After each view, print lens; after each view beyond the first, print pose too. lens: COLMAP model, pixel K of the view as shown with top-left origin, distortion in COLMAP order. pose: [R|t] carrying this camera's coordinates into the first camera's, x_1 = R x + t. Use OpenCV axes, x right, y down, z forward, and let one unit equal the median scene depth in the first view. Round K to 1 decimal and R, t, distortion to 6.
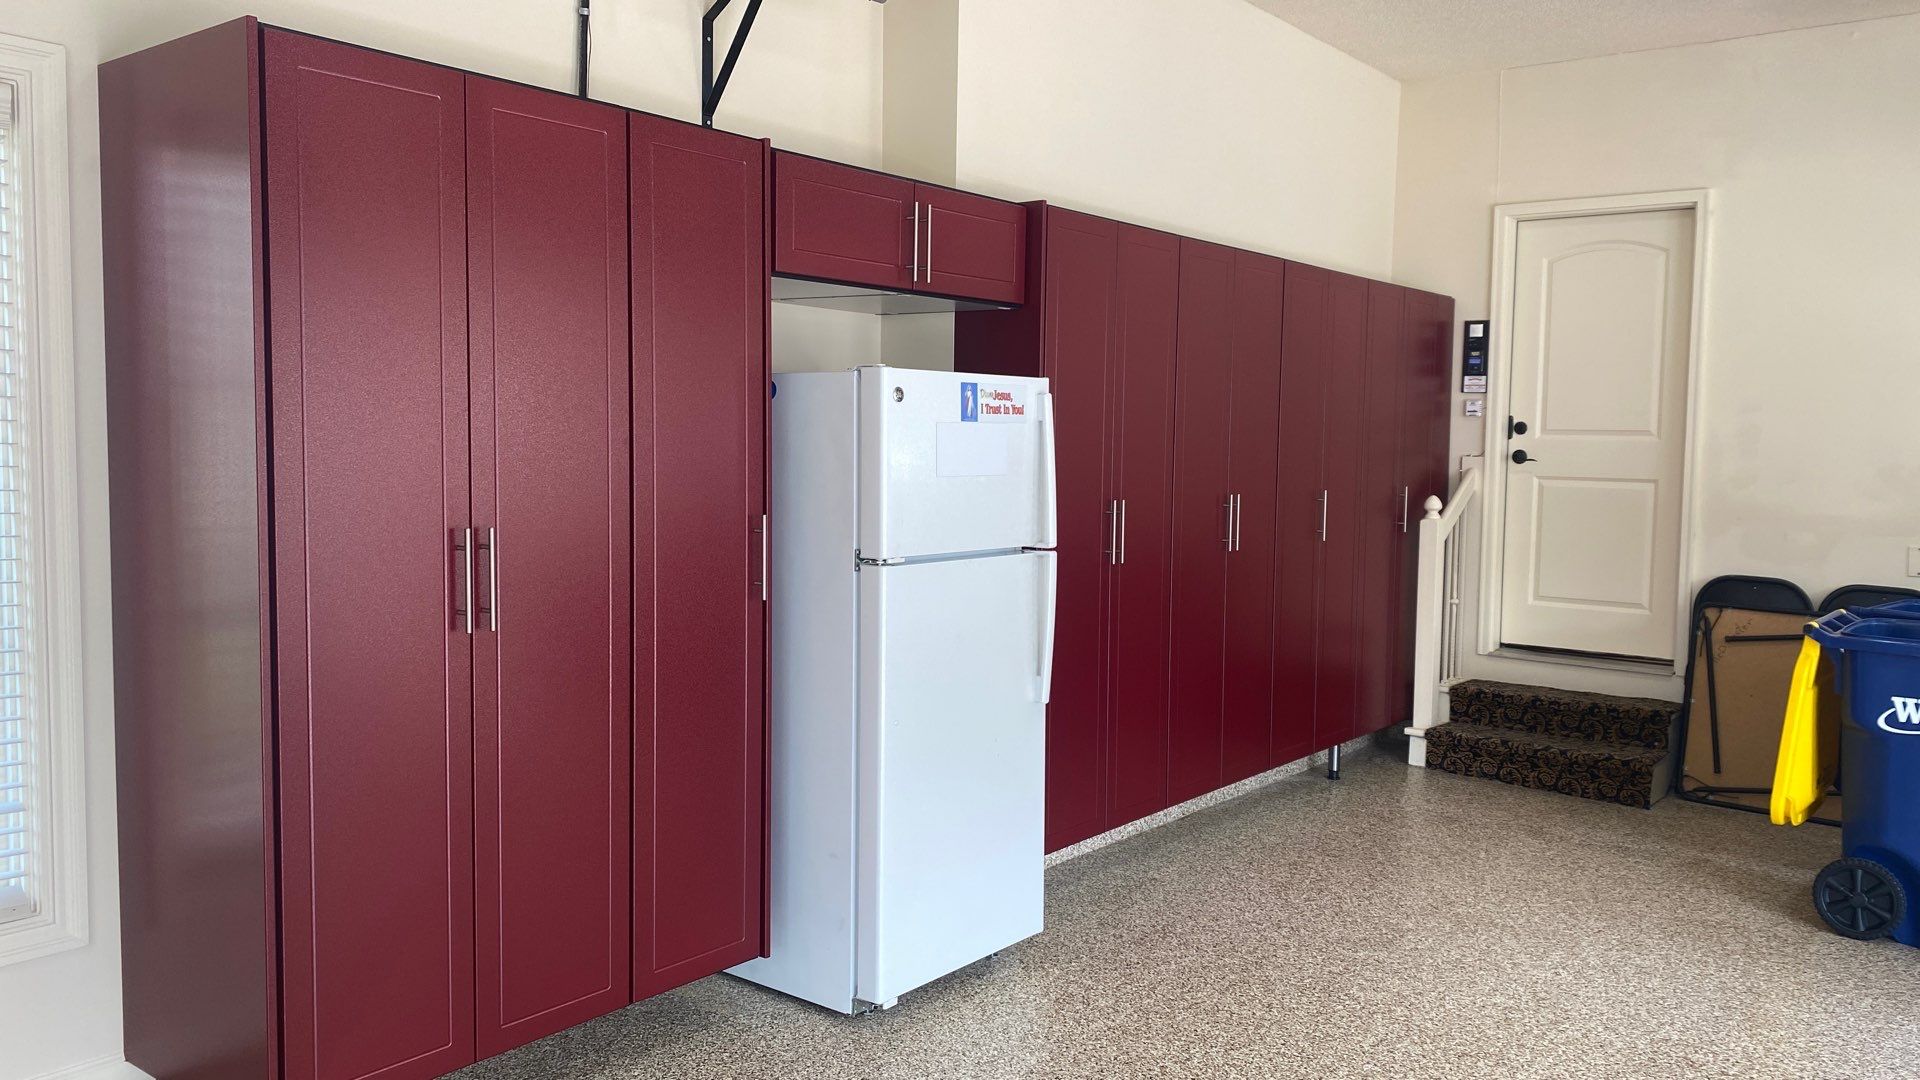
lens RADIAL K [[1453.4, 0, 960.0], [0, 1453.4, 540.0], [0, 0, 1]] dist [0.065271, -0.074107]
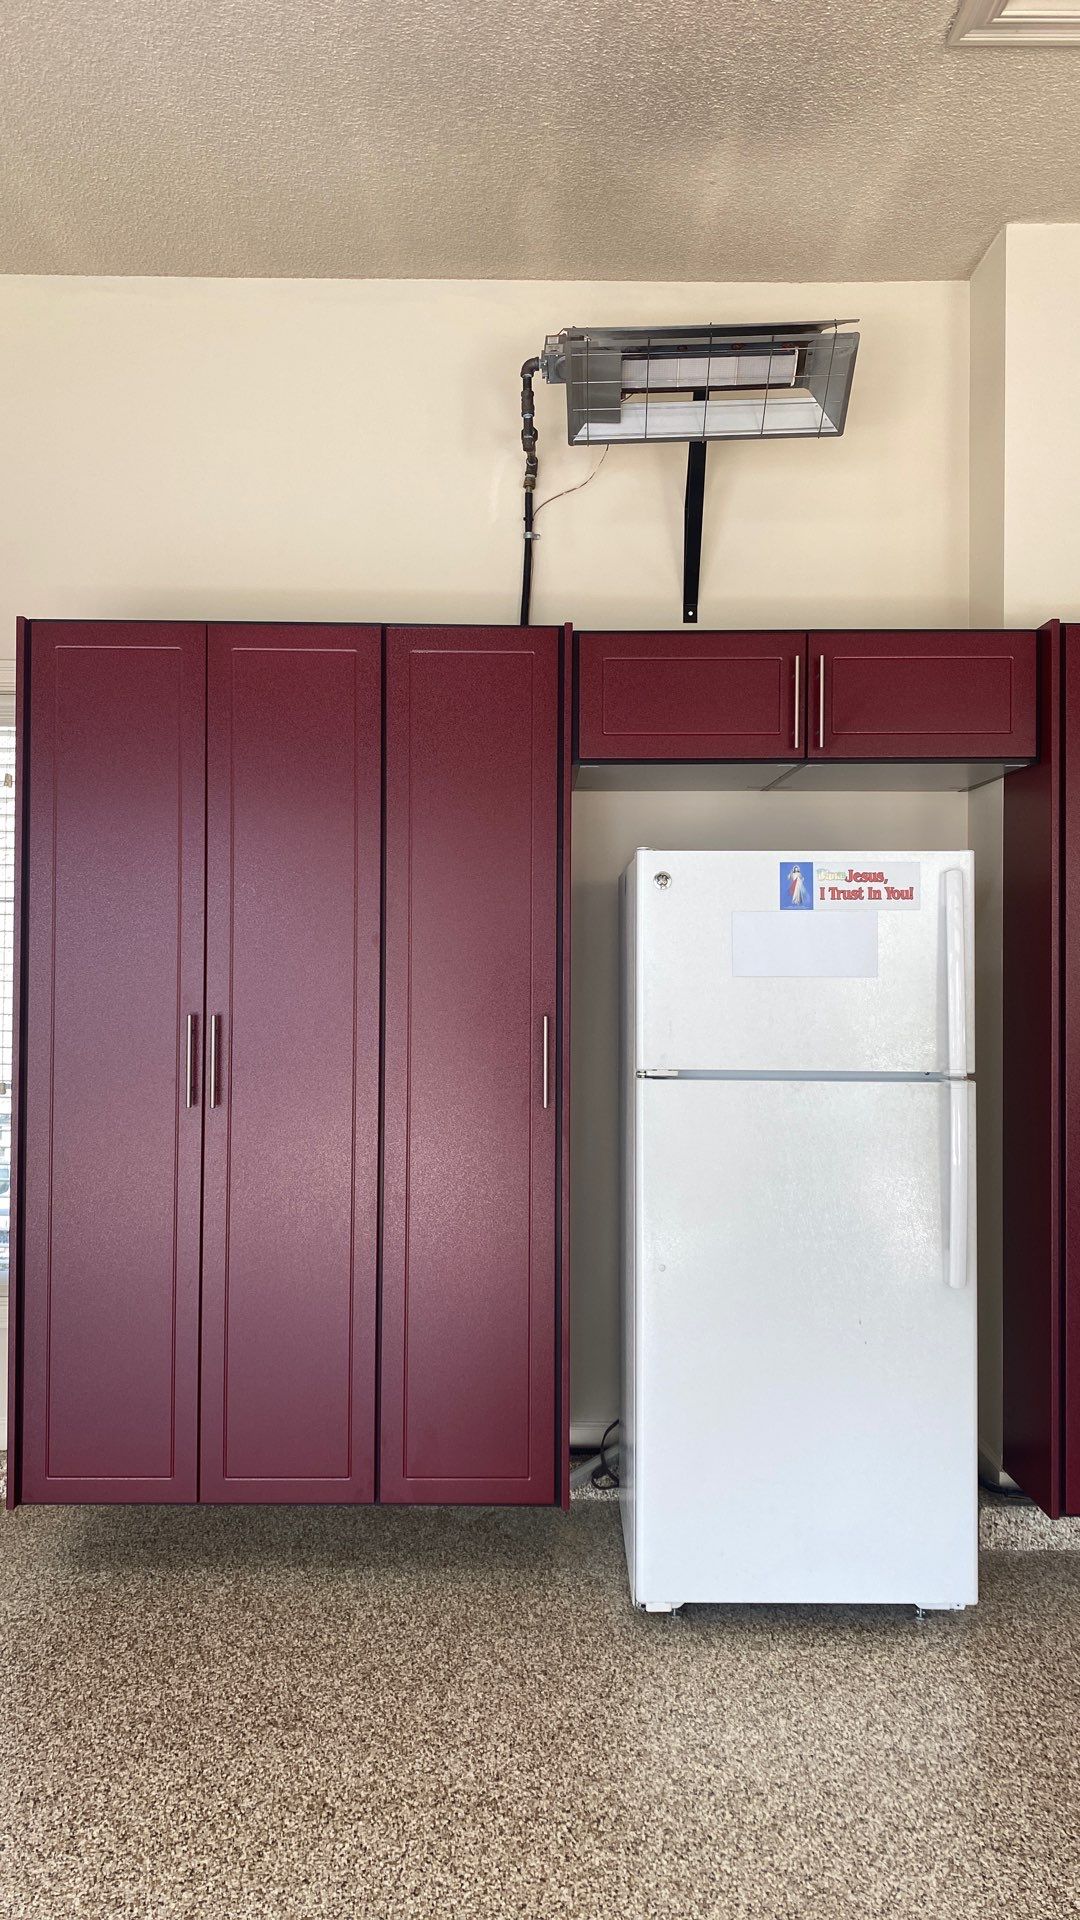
lens RADIAL K [[1483.0, 0, 615.6], [0, 1483.0, 951.1], [0, 0, 1]] dist [0.007172, 0.002977]
pose [[0.620590, -0.022631, -0.783808, 0.358676], [-0.051187, 0.996282, -0.069294, 0.002370], [0.782462, 0.083124, 0.617125, 0.250984]]
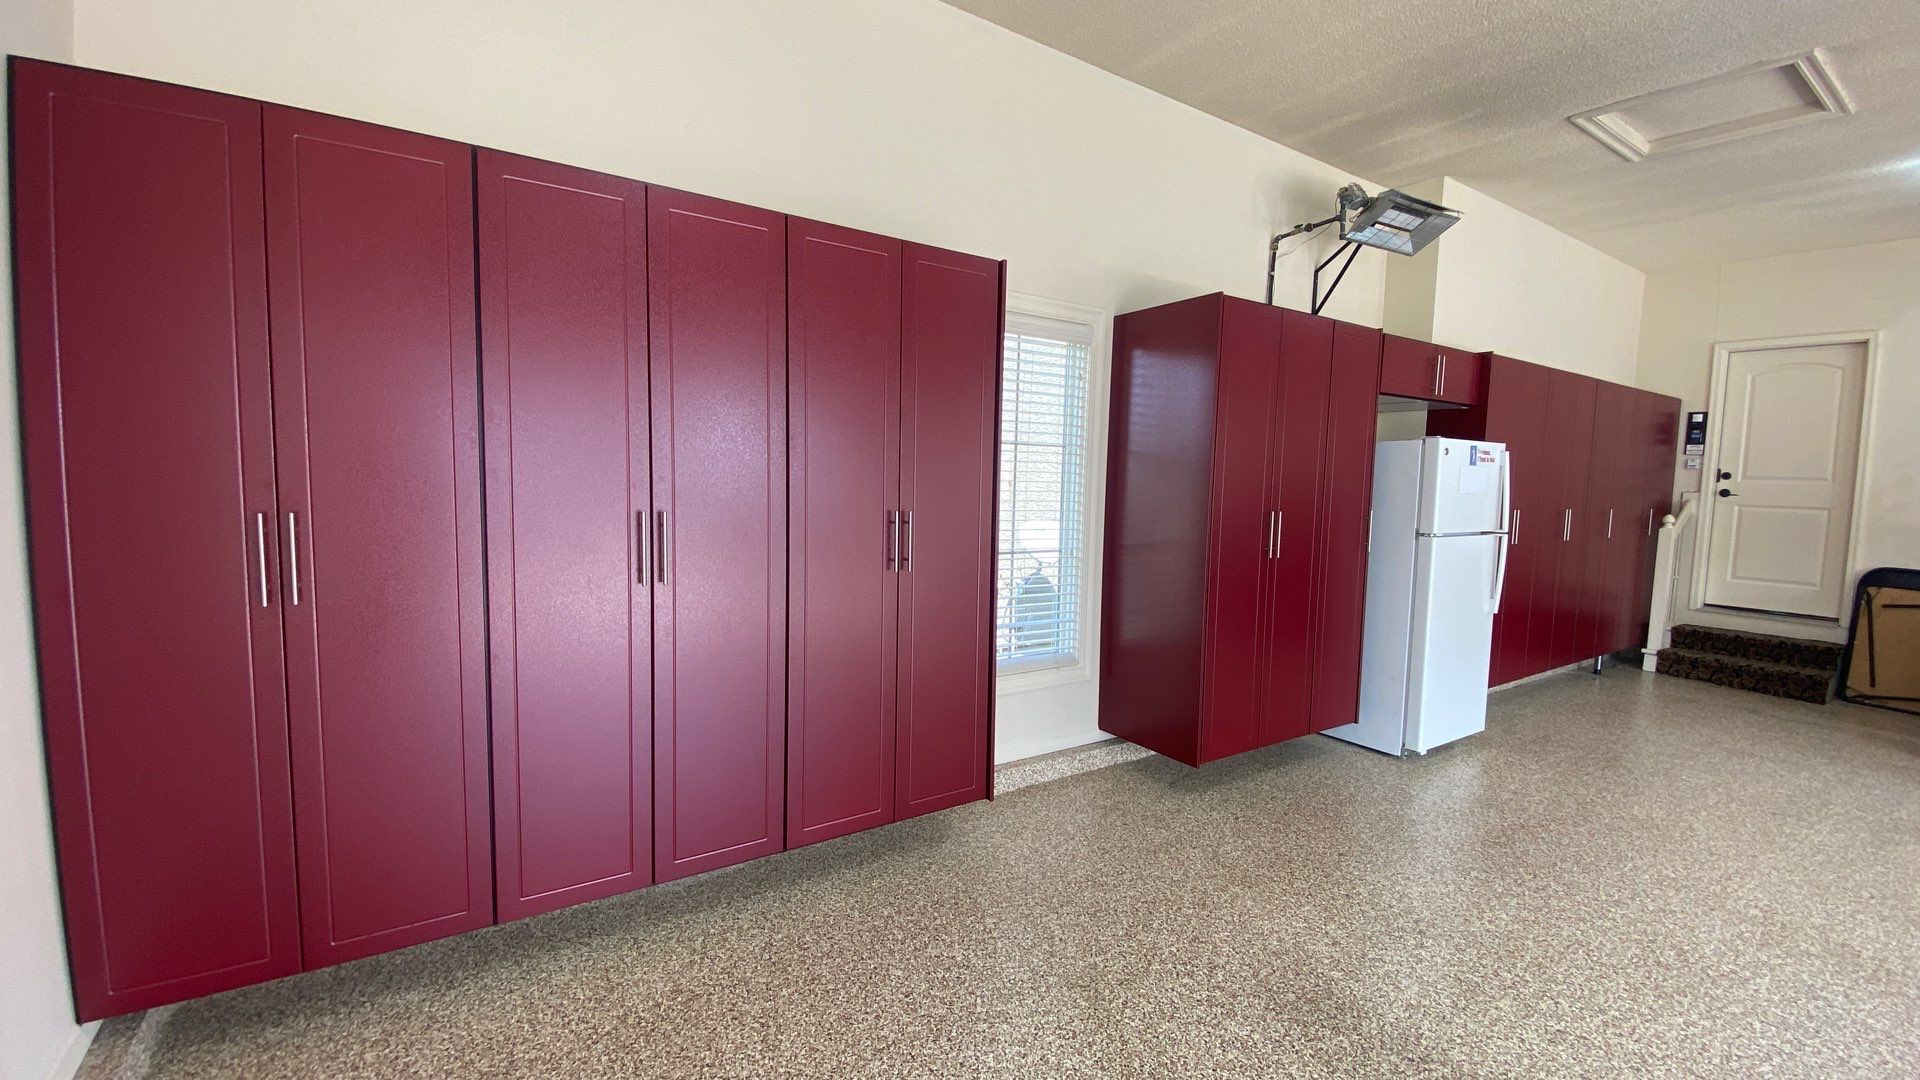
lens RADIAL K [[773.2, 0, 937.7], [0, 773.2, 547.8], [0, 0, 1]] dist [0.002314, -0.011569]
pose [[0.944567, 0.034469, -0.326505, -0.202006], [-0.030560, 0.999387, 0.017097, 0.020517], [0.326895, -0.006171, 0.945041, -0.136032]]
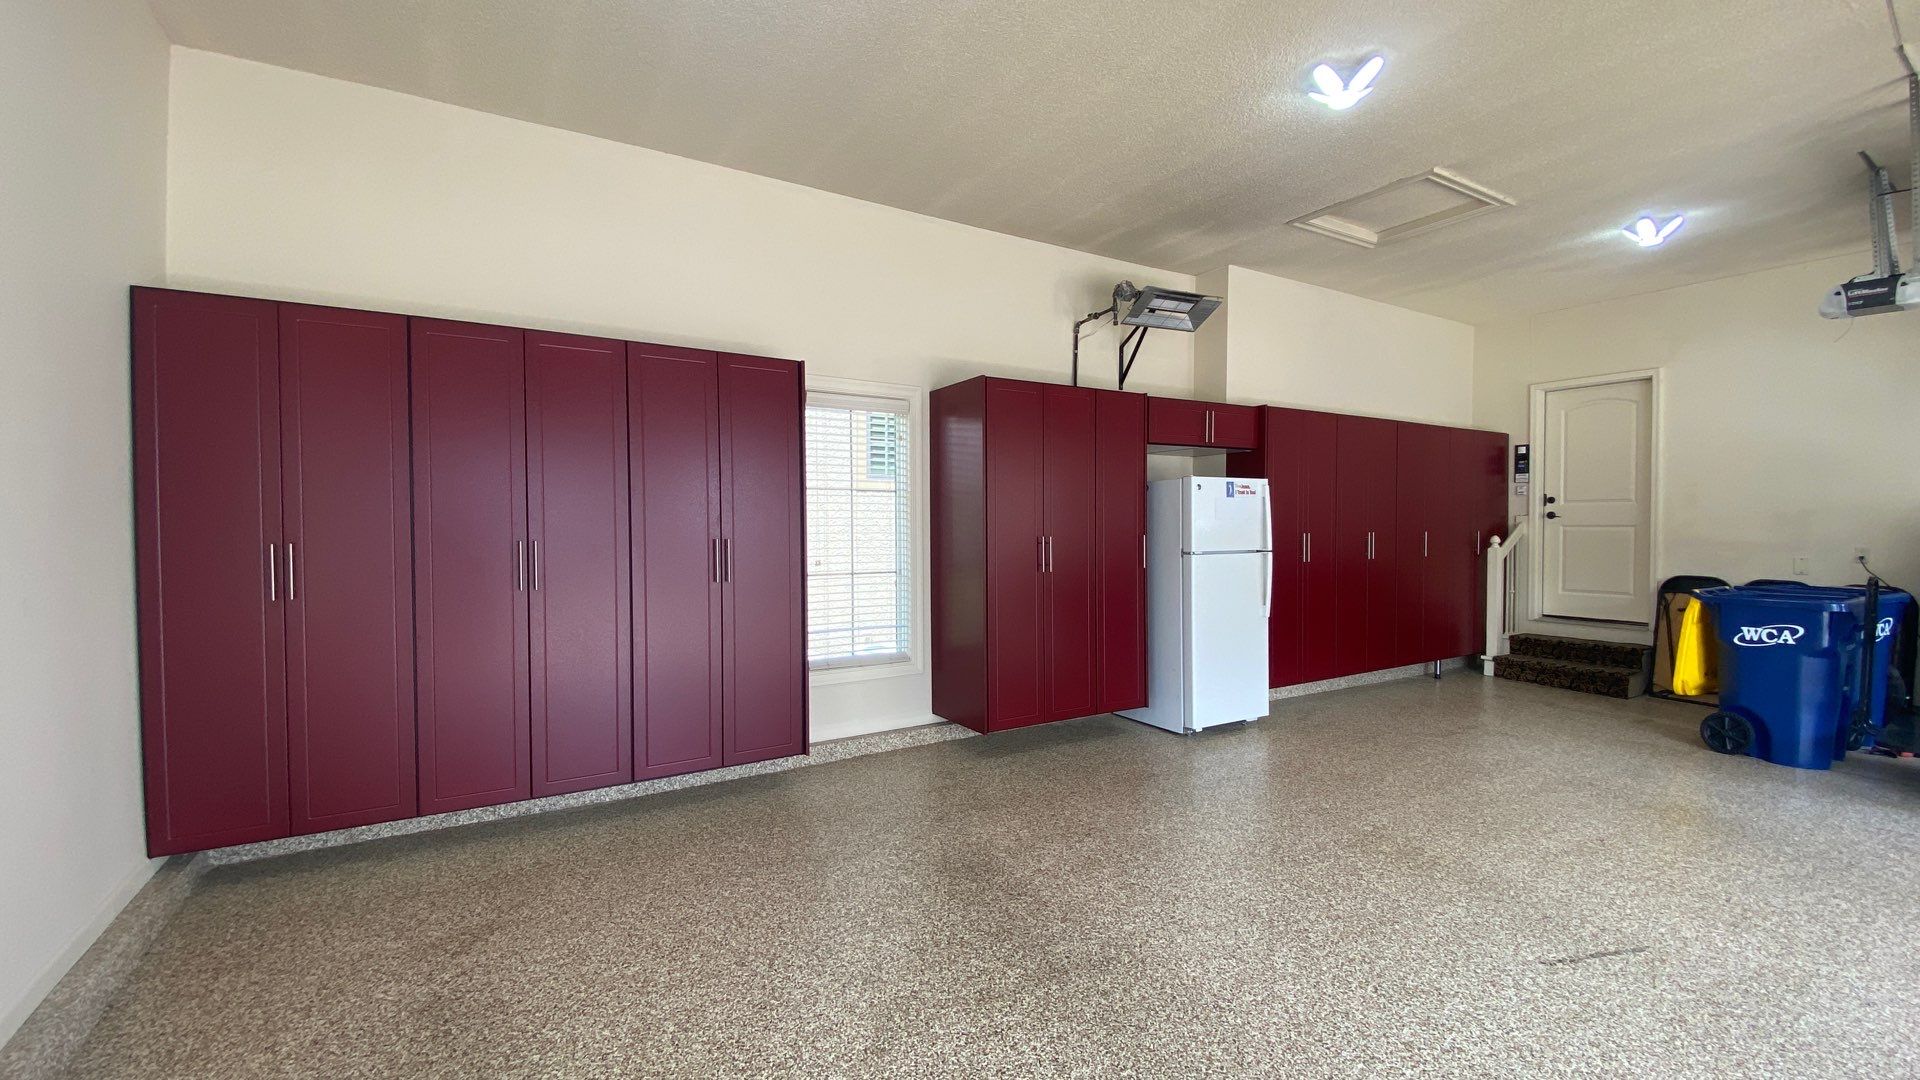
lens RADIAL K [[773.2, 0, 937.7], [0, 773.2, 547.8], [0, 0, 1]] dist [0.002314, -0.011569]
pose [[0.927653, -0.010568, -0.373294, 0.020913], [-0.007366, 0.998887, -0.046584, 0.041401], [0.373371, 0.045964, 0.926543, -0.237688]]
